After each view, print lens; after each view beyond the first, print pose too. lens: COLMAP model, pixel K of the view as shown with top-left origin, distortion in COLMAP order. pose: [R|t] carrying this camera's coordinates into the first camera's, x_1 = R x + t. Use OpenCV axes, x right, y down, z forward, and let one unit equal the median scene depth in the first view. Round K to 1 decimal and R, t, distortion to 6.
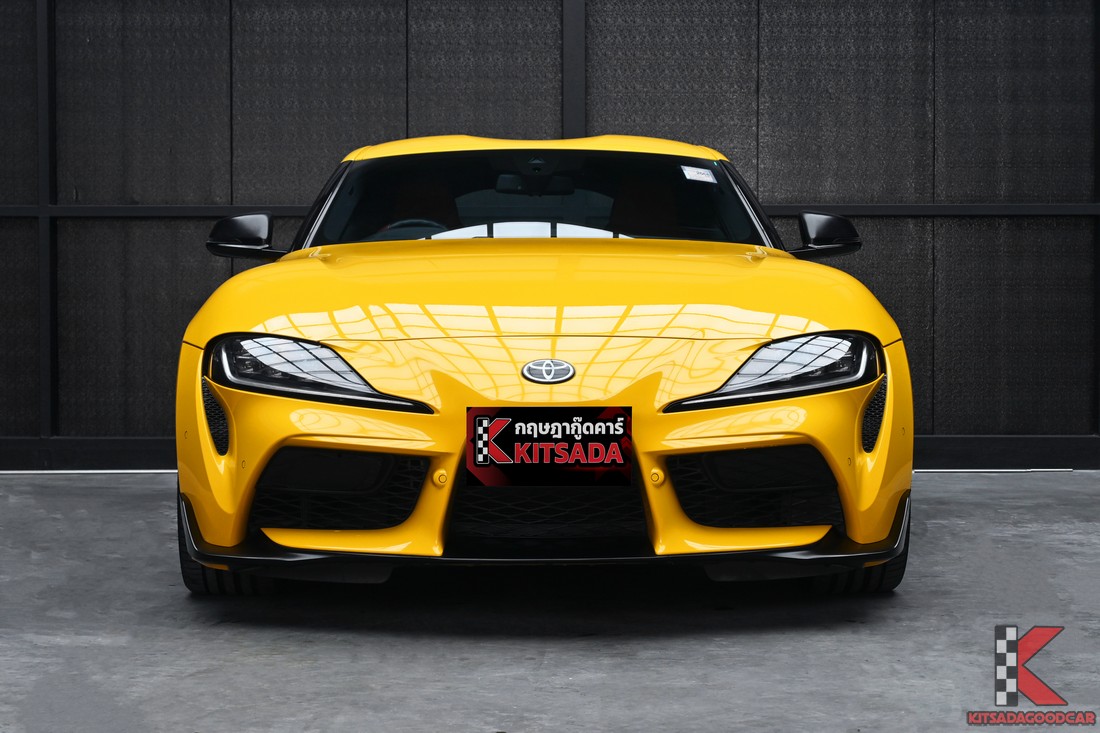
lens RADIAL K [[2363.7, 0, 520.4], [0, 2363.7, 362.9], [0, 0, 1]] dist [0.041090, 0.000000]
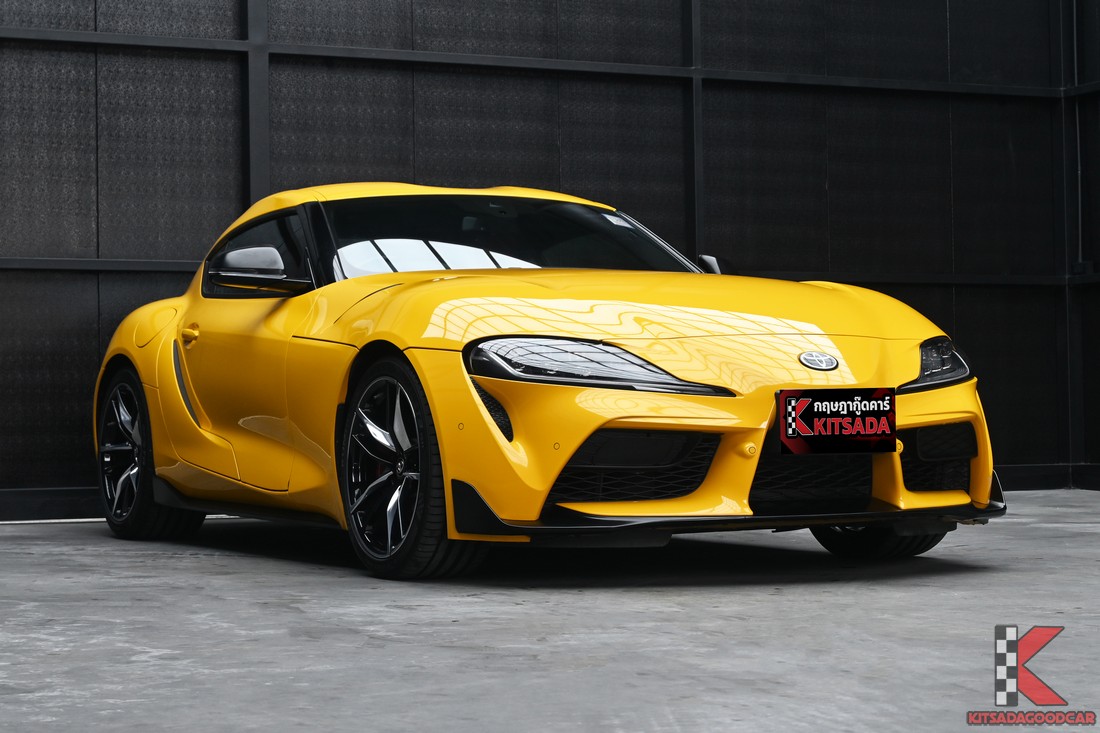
lens RADIAL K [[2363.7, 0, 559.9], [0, 2363.7, 368.5], [0, 0, 1]] dist [0.041090, 0.000000]
pose [[0.910158, -0.005462, 0.414226, -0.612166], [0.022563, 0.999083, -0.036401, 0.048665], [-0.413647, 0.042477, 0.909446, -0.048884]]
